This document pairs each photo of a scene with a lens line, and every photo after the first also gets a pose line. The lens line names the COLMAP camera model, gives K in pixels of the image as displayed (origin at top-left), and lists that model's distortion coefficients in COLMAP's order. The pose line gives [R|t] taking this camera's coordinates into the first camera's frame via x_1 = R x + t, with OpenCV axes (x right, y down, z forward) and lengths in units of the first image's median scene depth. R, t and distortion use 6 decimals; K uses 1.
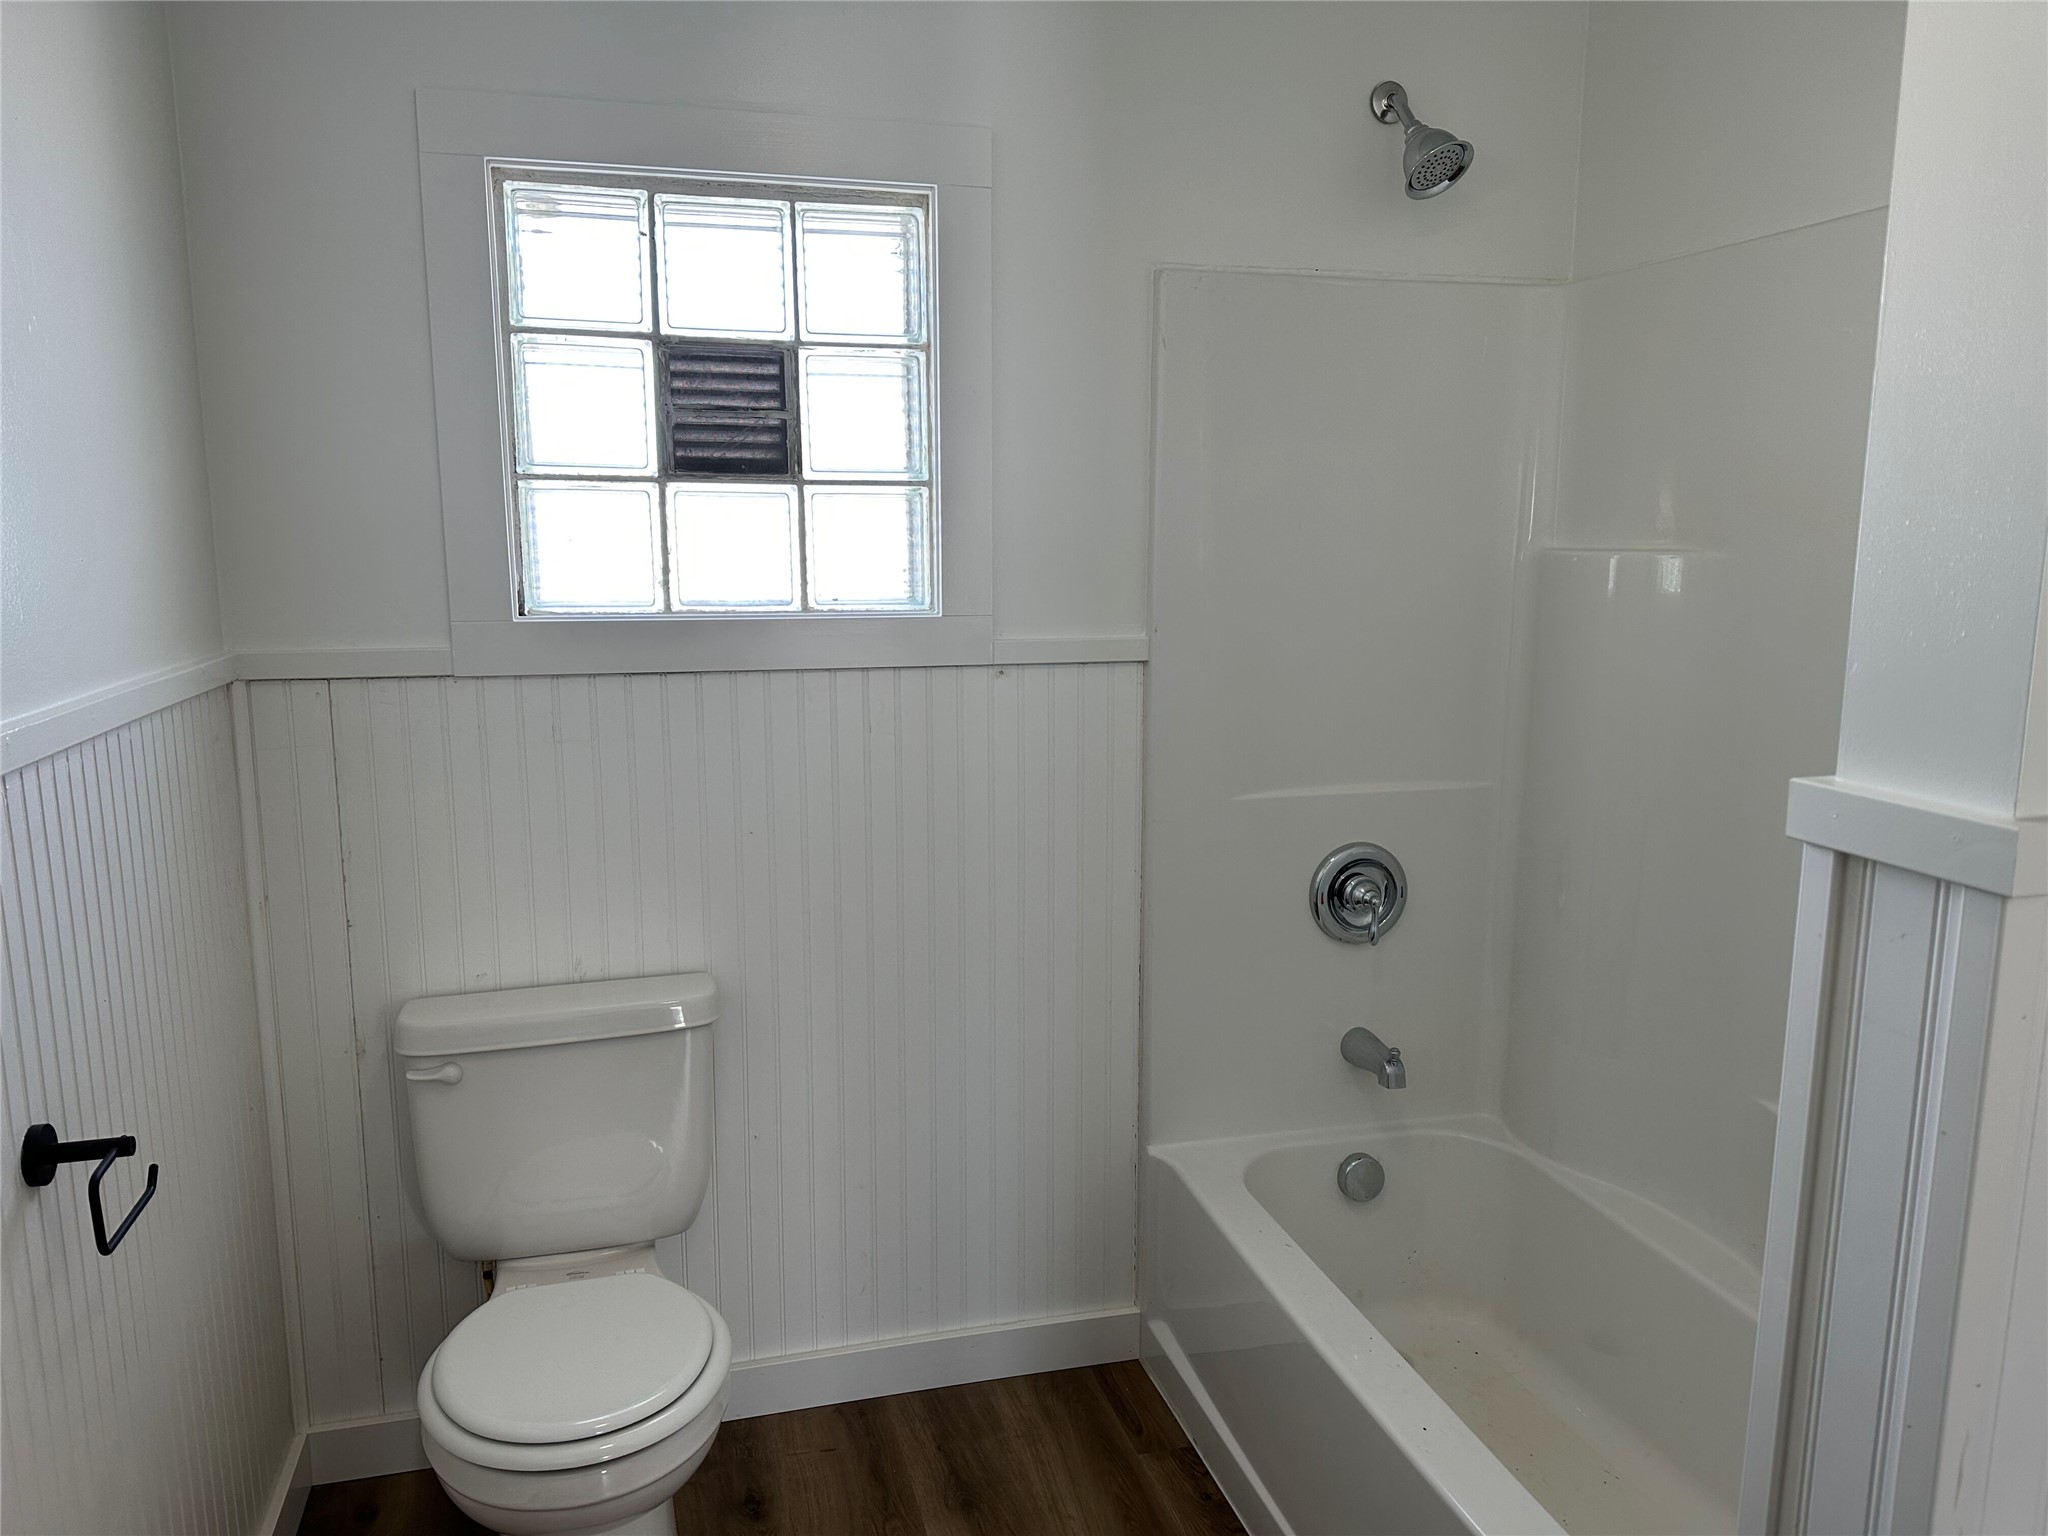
lens RADIAL K [[1394.3, 0, 1020.8], [0, 1394.3, 774.3], [0, 0, 1]] dist [0.100583, -0.179133]
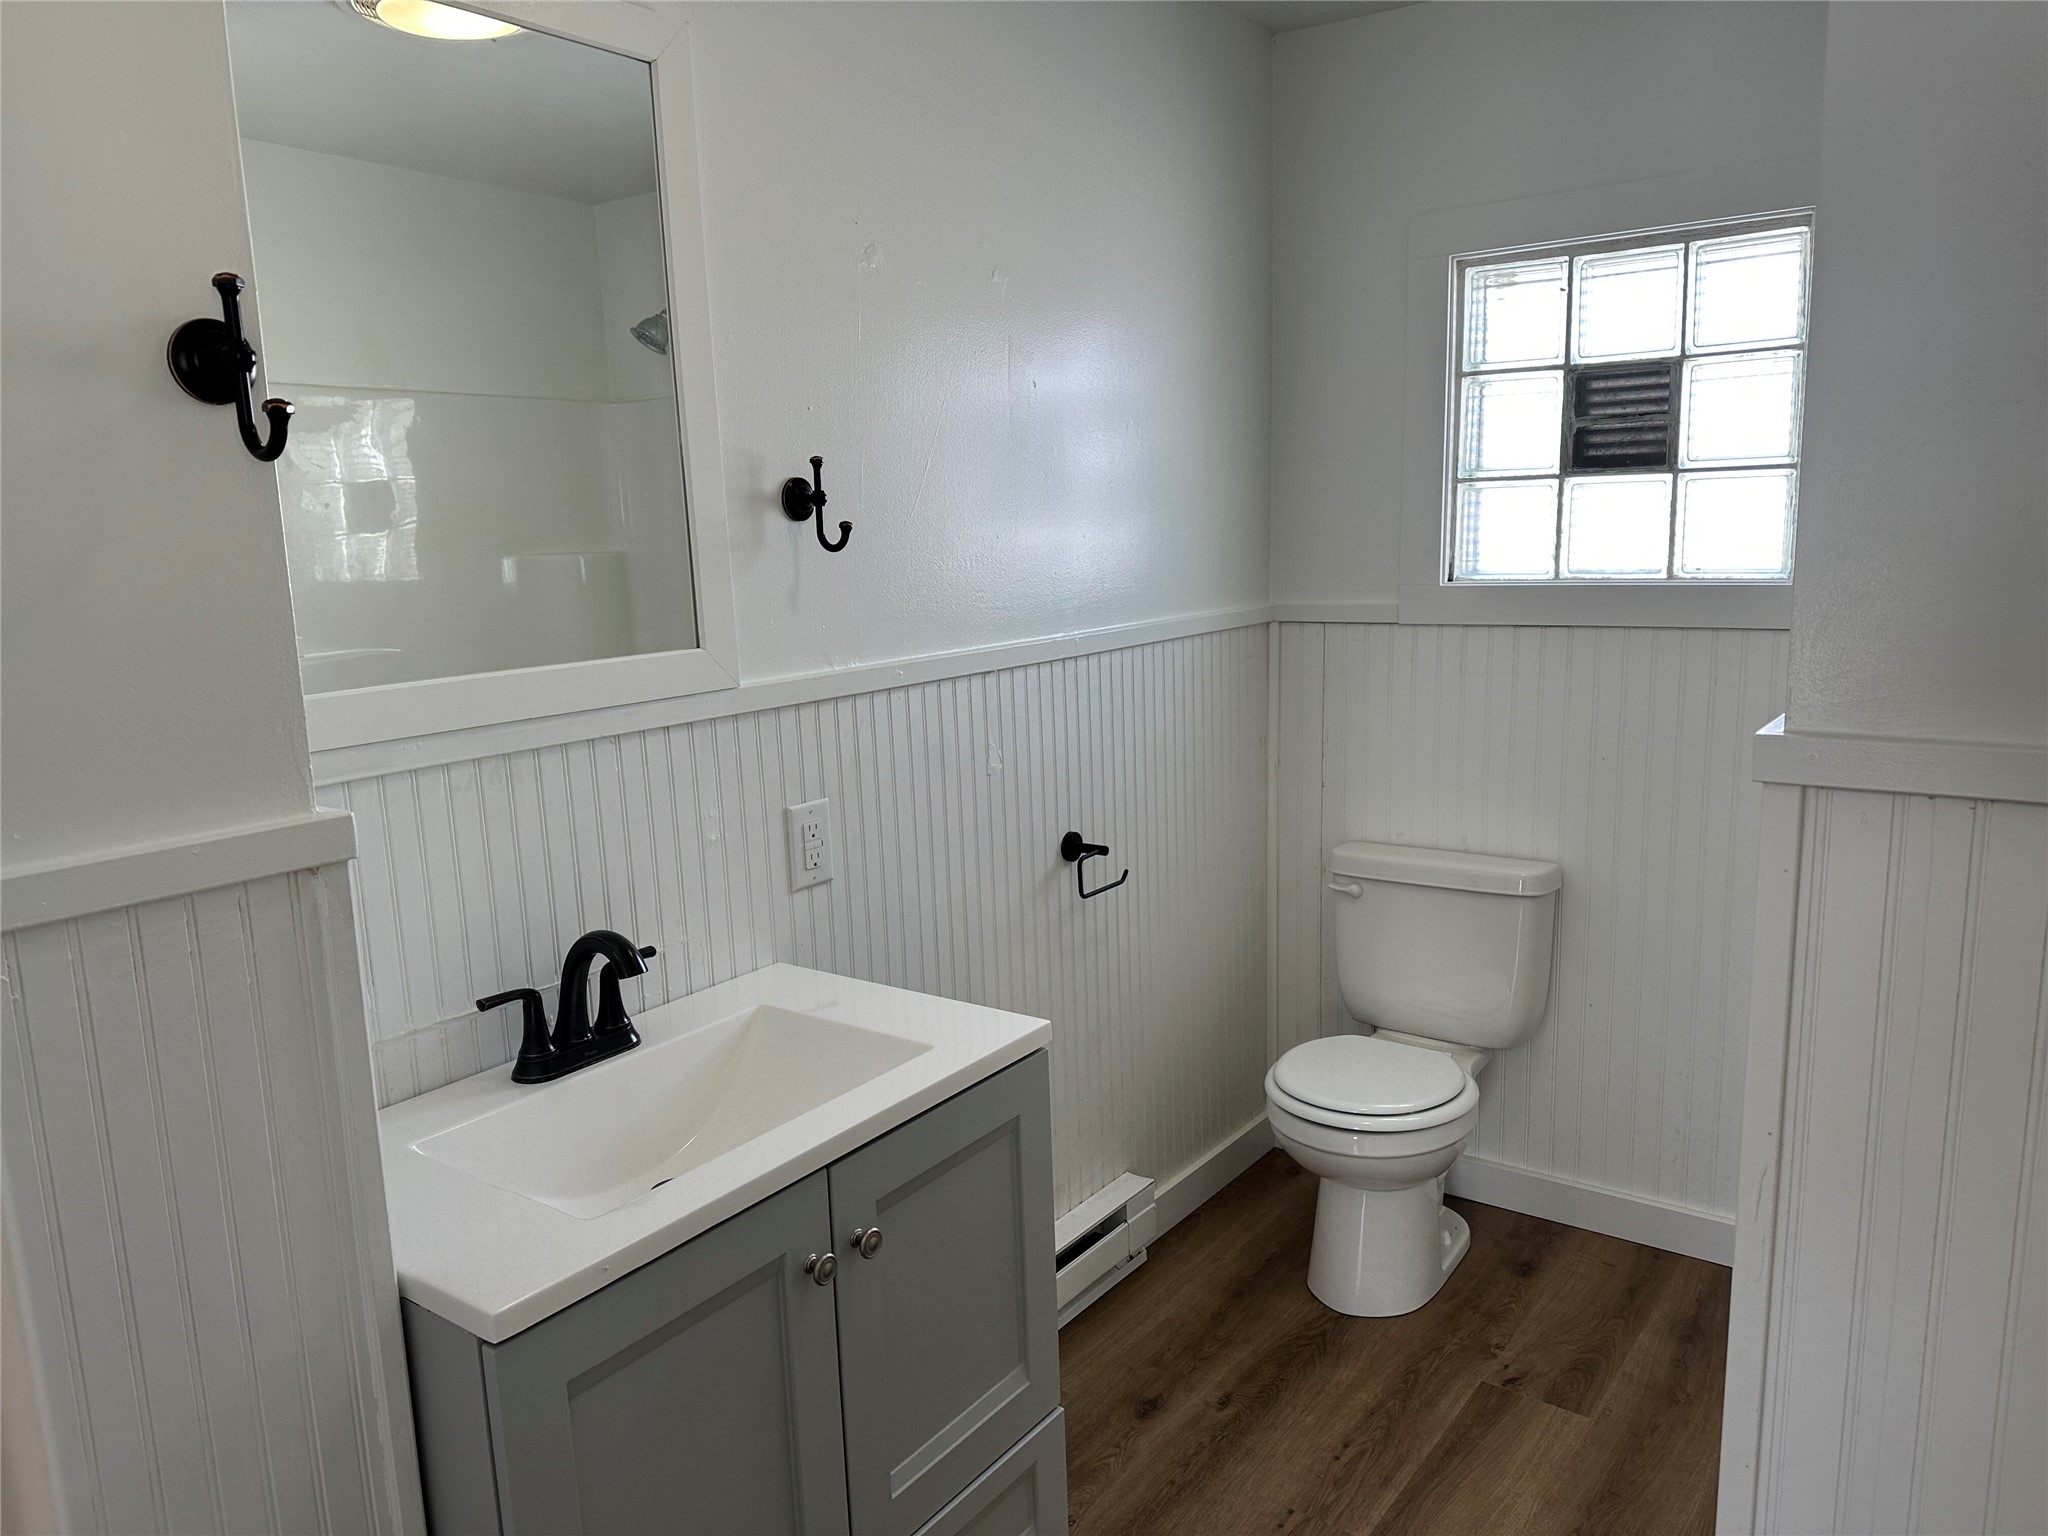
lens RADIAL K [[1394.3, 0, 1020.8], [0, 1394.3, 774.3], [0, 0, 1]] dist [0.100583, -0.179133]
pose [[0.628730, 0.117133, -0.768751, 0.460073], [-0.099891, 0.992565, 0.069539, 0.021944], [0.771181, 0.033070, 0.635756, -0.198899]]
